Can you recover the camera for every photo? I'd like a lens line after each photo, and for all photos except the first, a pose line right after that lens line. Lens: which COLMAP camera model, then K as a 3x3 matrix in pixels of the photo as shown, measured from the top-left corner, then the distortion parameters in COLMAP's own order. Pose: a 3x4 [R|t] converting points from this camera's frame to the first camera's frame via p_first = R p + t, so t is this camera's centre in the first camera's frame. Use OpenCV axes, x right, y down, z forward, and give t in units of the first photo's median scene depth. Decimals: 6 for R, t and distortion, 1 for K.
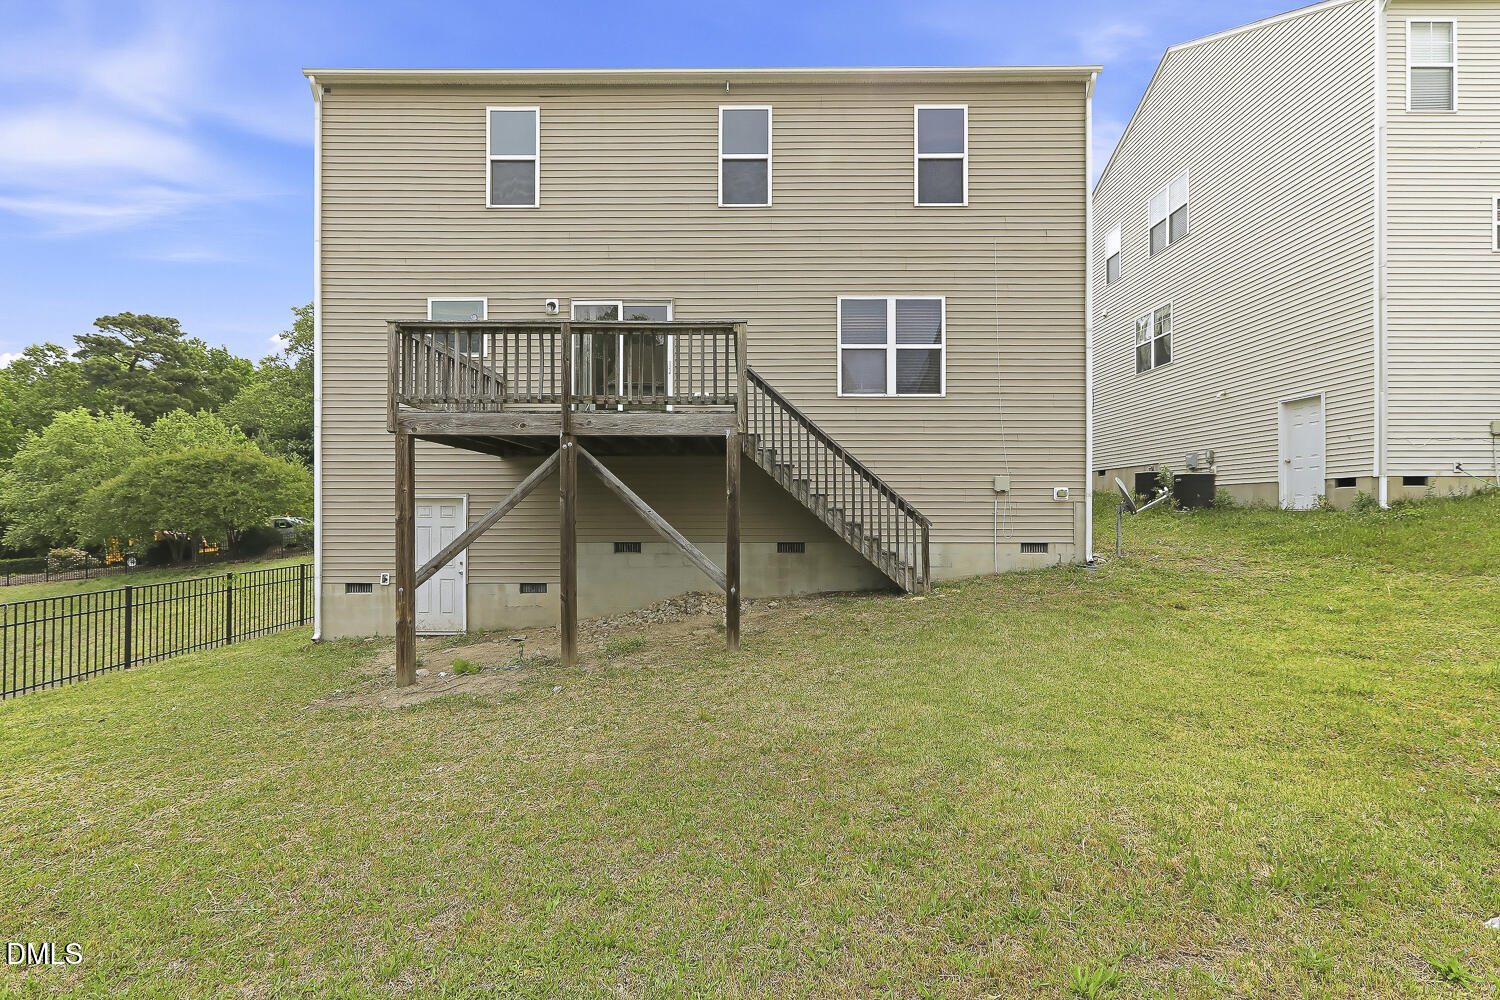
lens RADIAL K [[681.2, 0, 736.9], [0, 681.2, 499.4], [0, 0, 1]] dist [-0.003544, -0.000306]
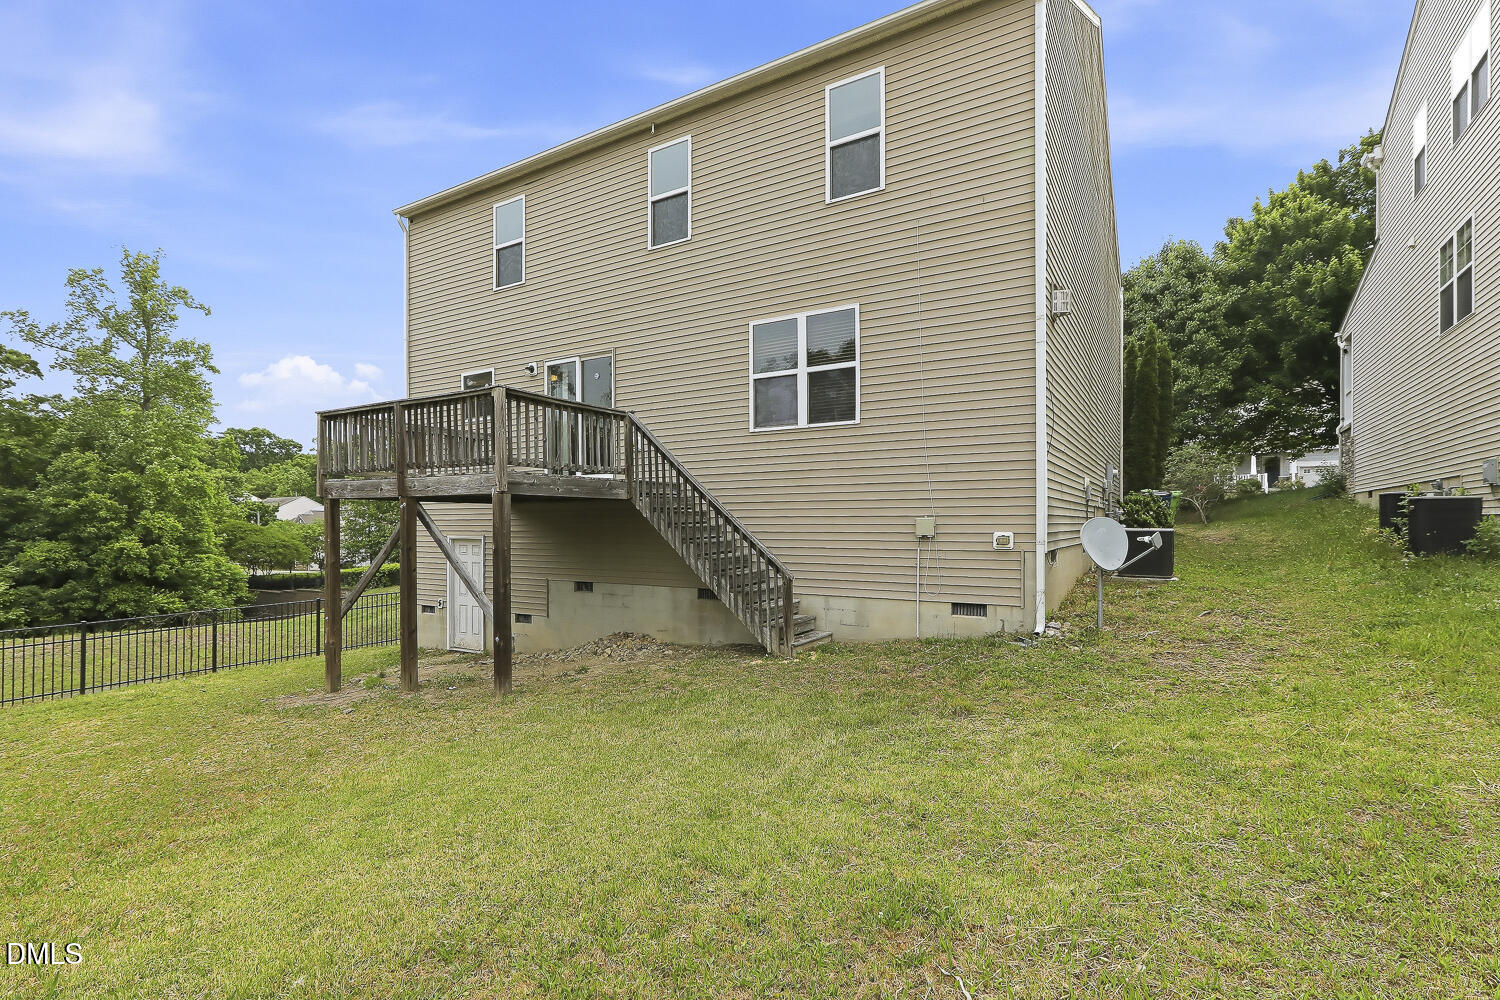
lens RADIAL K [[681.2, 0, 746.6], [0, 681.2, 516.1], [0, 0, 1]] dist [-0.003544, -0.000306]
pose [[0.866727, -0.009605, -0.498691, 0.600413], [0.012551, 0.999918, 0.002555, -0.040290], [0.498626, -0.008474, 0.866776, 0.201972]]
